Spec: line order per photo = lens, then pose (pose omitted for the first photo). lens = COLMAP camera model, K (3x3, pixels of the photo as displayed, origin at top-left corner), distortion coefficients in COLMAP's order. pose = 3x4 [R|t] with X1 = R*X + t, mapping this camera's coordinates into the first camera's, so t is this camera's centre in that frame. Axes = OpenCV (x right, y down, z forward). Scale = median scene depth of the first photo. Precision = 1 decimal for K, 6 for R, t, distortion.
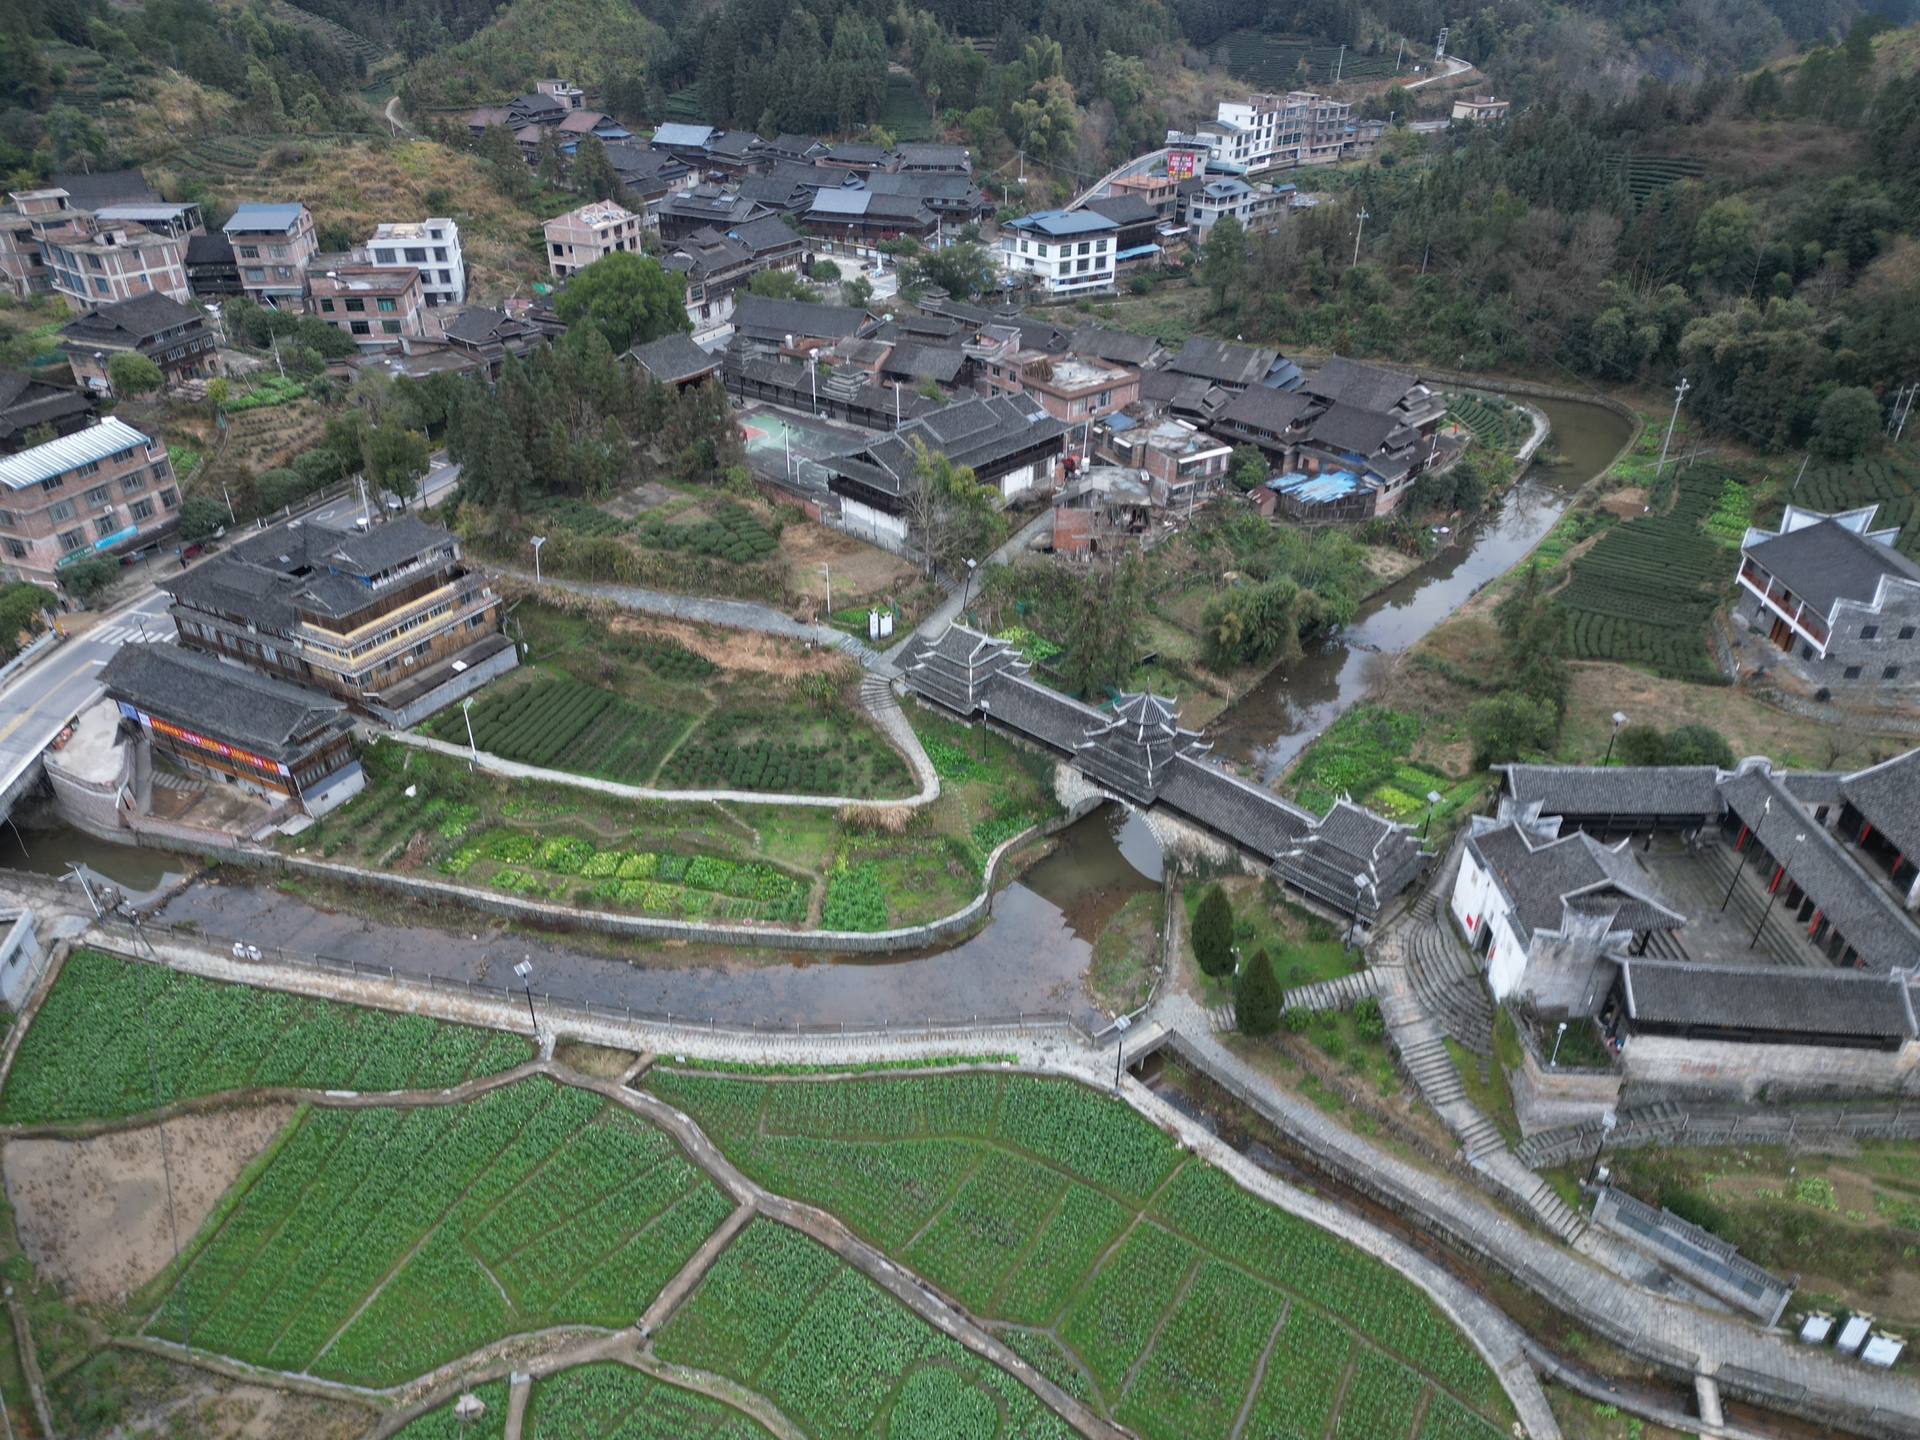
lens RADIAL K [[1334.1, 0, 962.3], [0, 1334.1, 719.7], [0, 0, 1]] dist [0.082865, -0.075376]
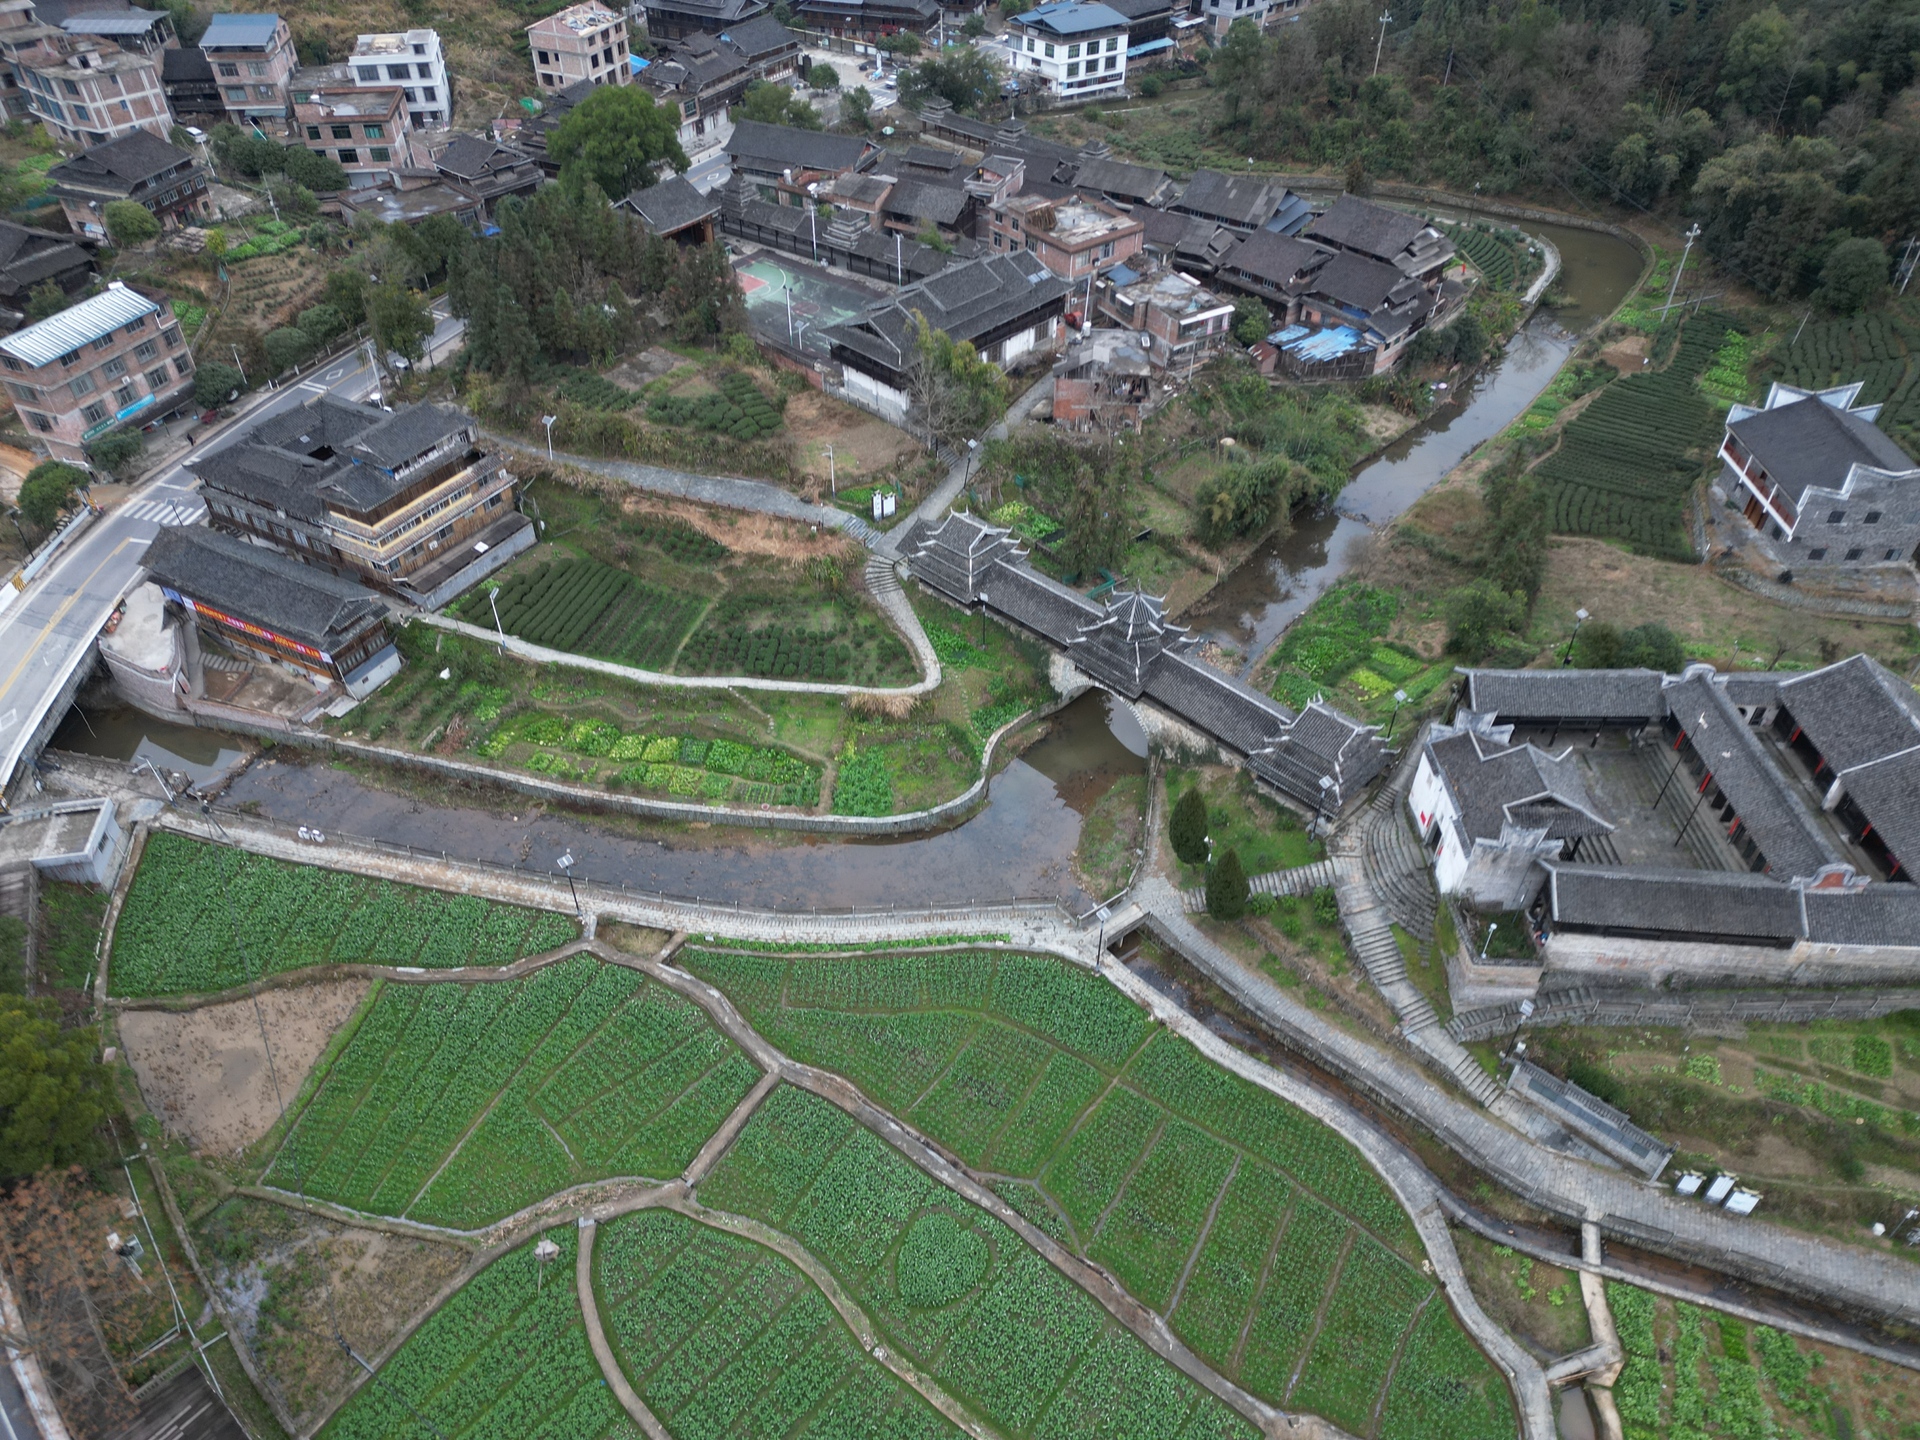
lens RADIAL K [[1334.1, 0, 962.2], [0, 1334.1, 720.2], [0, 0, 1]] dist [0.082865, -0.075376]
pose [[0.999993, 0.002173, -0.002885, 0.003295], [-0.001667, 0.986247, 0.165270, -0.094065], [0.003204, -0.165265, 0.986244, -0.059125]]
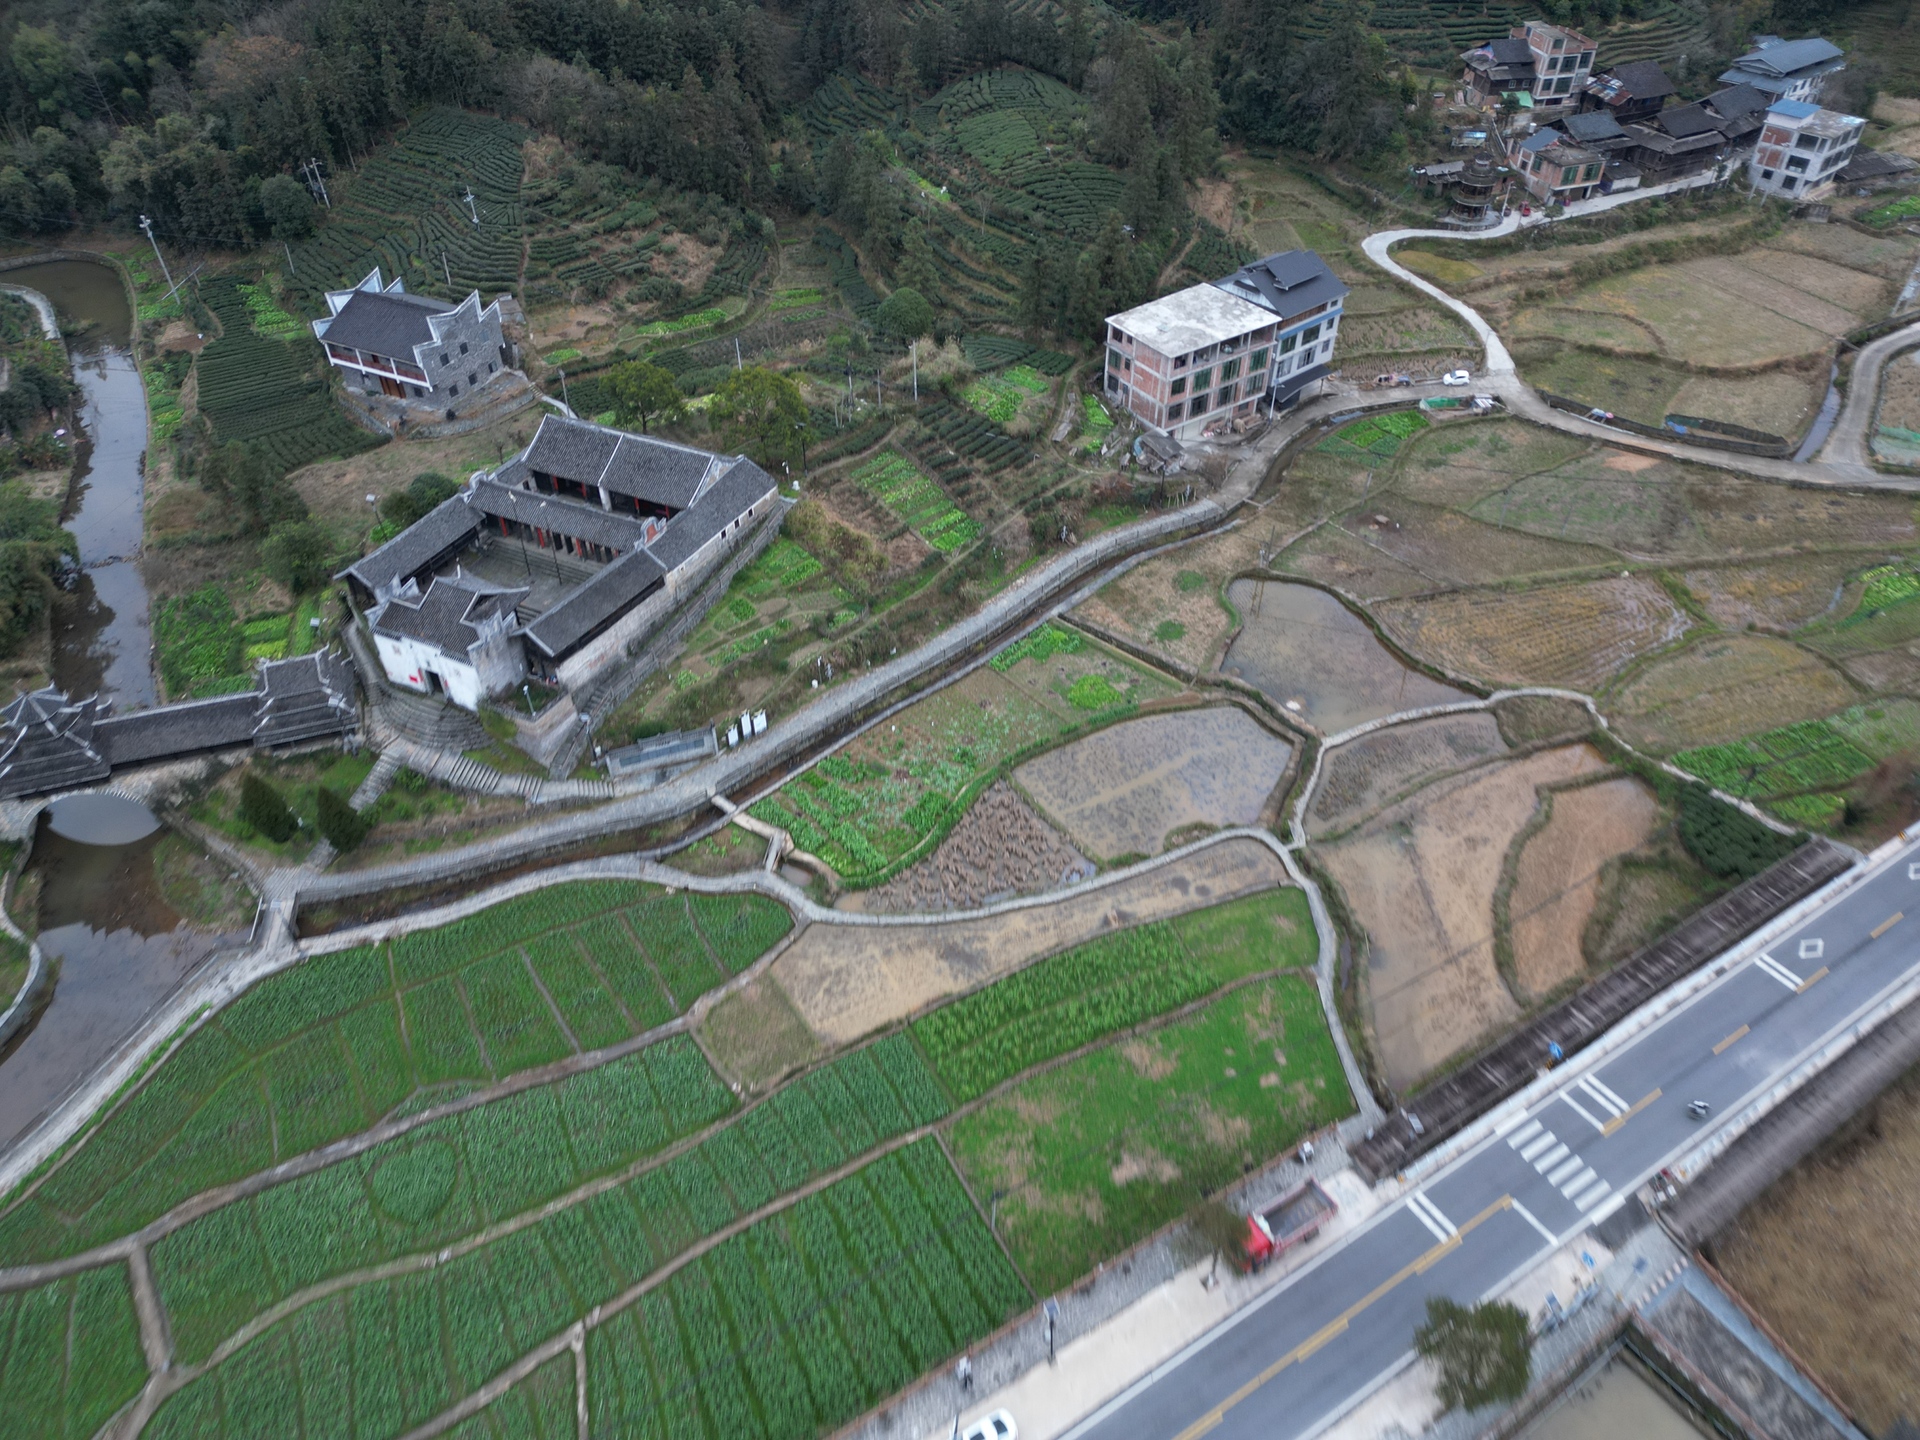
lens RADIAL K [[1334.1, 0, 961.5], [0, 1334.1, 721.6], [0, 0, 1]] dist [0.082865, -0.075376]
pose [[0.434425, -0.598399, 0.673196, -0.266382], [0.481380, 0.785961, 0.387993, -0.063583], [-0.761281, 0.155509, 0.629499, -0.208039]]
